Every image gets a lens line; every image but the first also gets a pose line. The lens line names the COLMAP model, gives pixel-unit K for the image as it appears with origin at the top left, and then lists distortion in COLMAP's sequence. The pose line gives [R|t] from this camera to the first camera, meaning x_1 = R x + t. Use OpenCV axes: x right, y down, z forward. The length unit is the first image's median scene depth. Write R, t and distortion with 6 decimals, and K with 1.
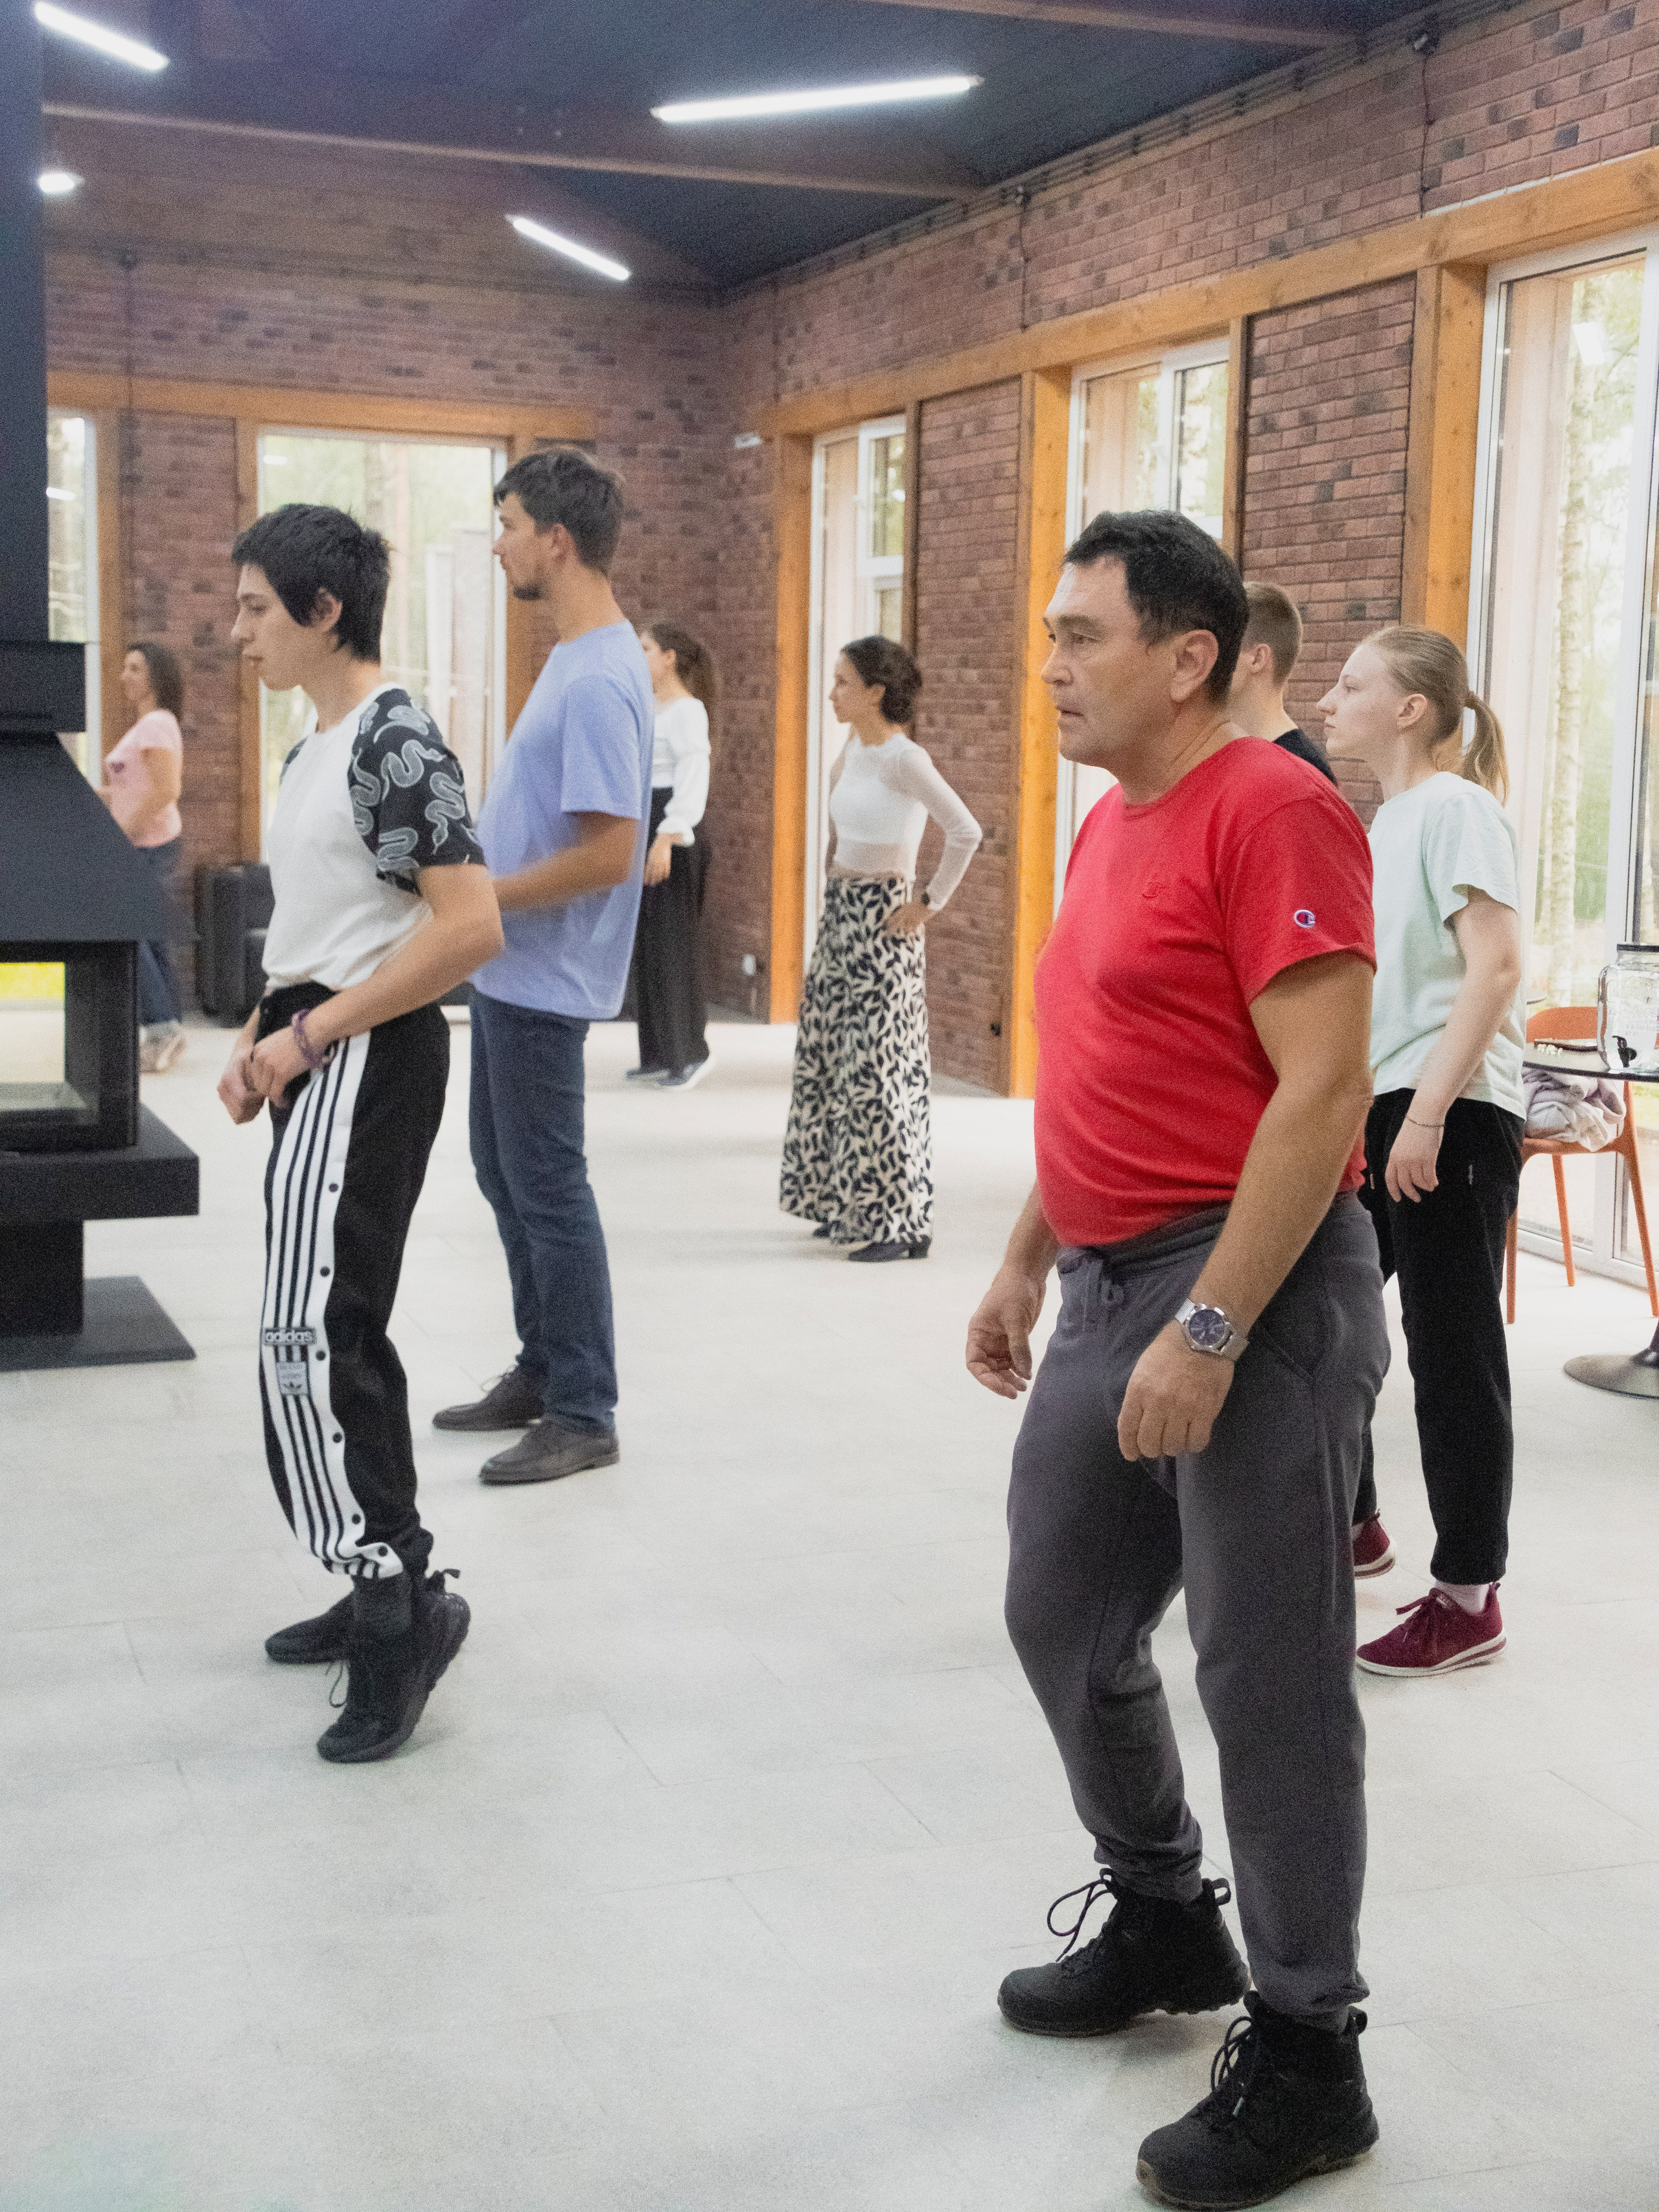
lens RADIAL K [[2849.1, 0, 829.5], [0, 2849.1, 1106.0], [0, 0, 1]] dist [0.081761, -0.045734]
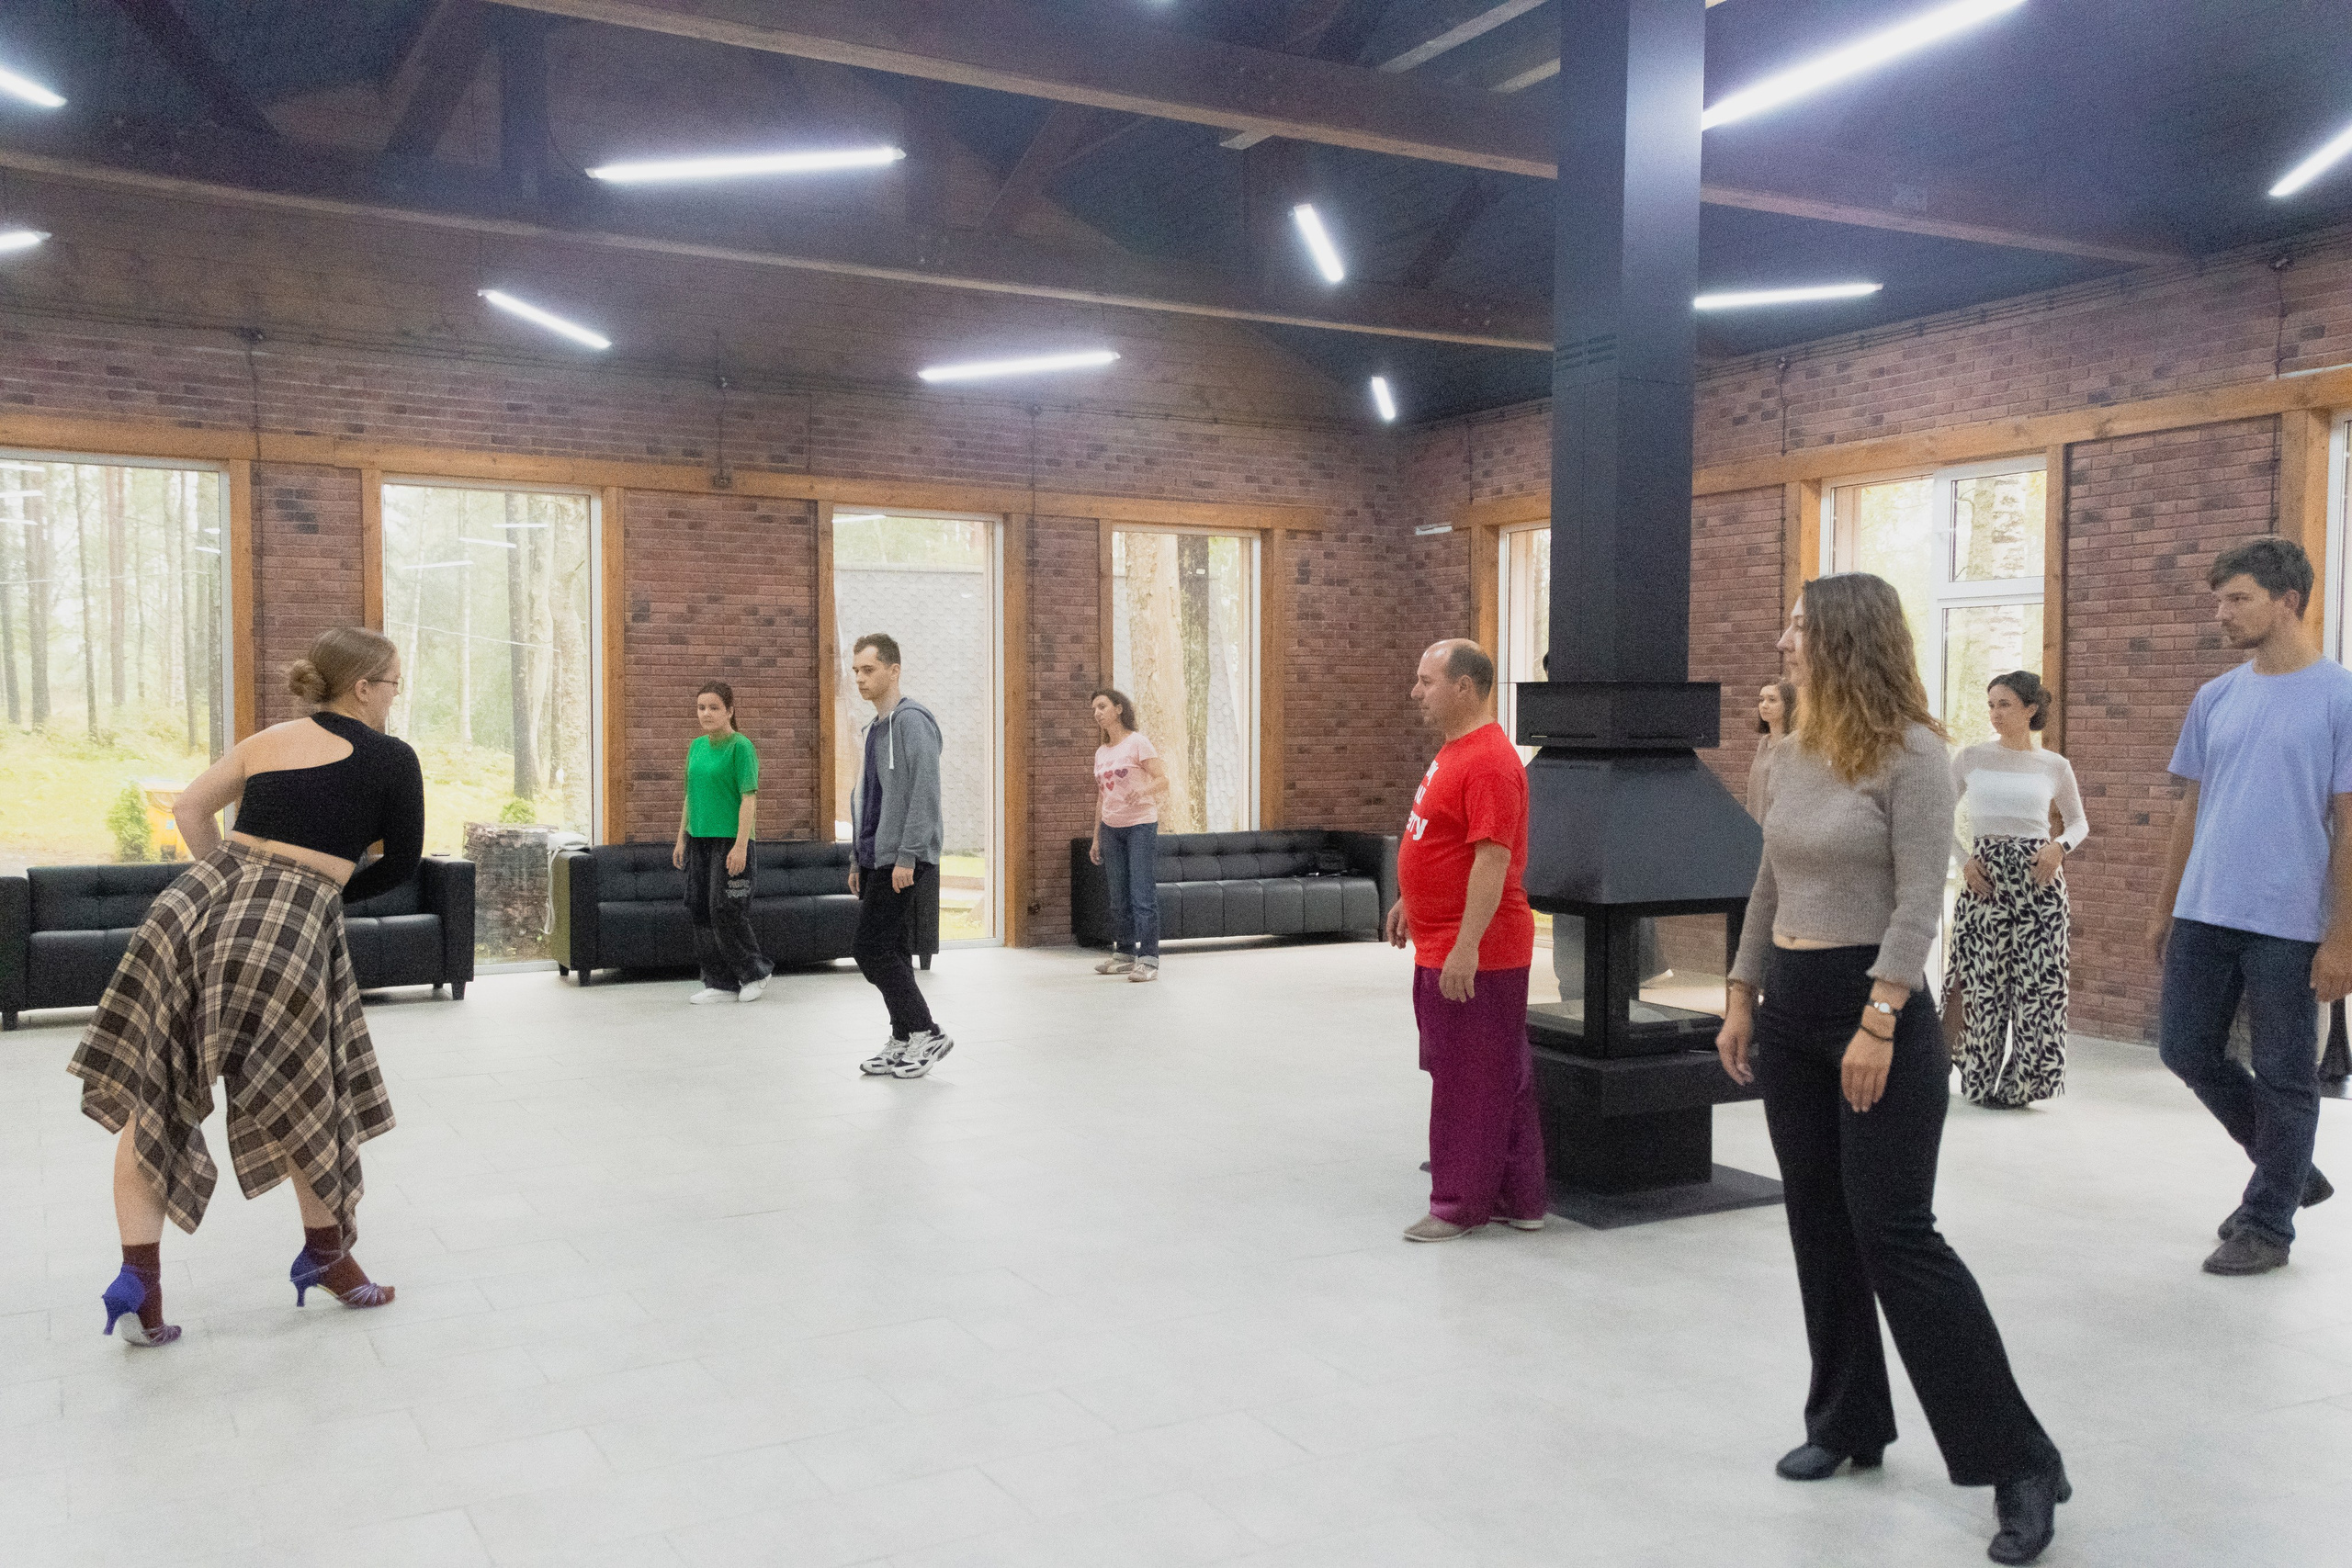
lens RADIAL K [[2047.1, 0, 1174.6], [0, 2047.1, 836.5], [0, 0, 1]] dist [0.000188, 0.071580]
pose [[0.993650, -0.026229, 0.109413, -0.351021], [0.034604, 0.996555, -0.075365, -0.012139], [-0.107059, 0.078673, 0.991135, 0.028732]]
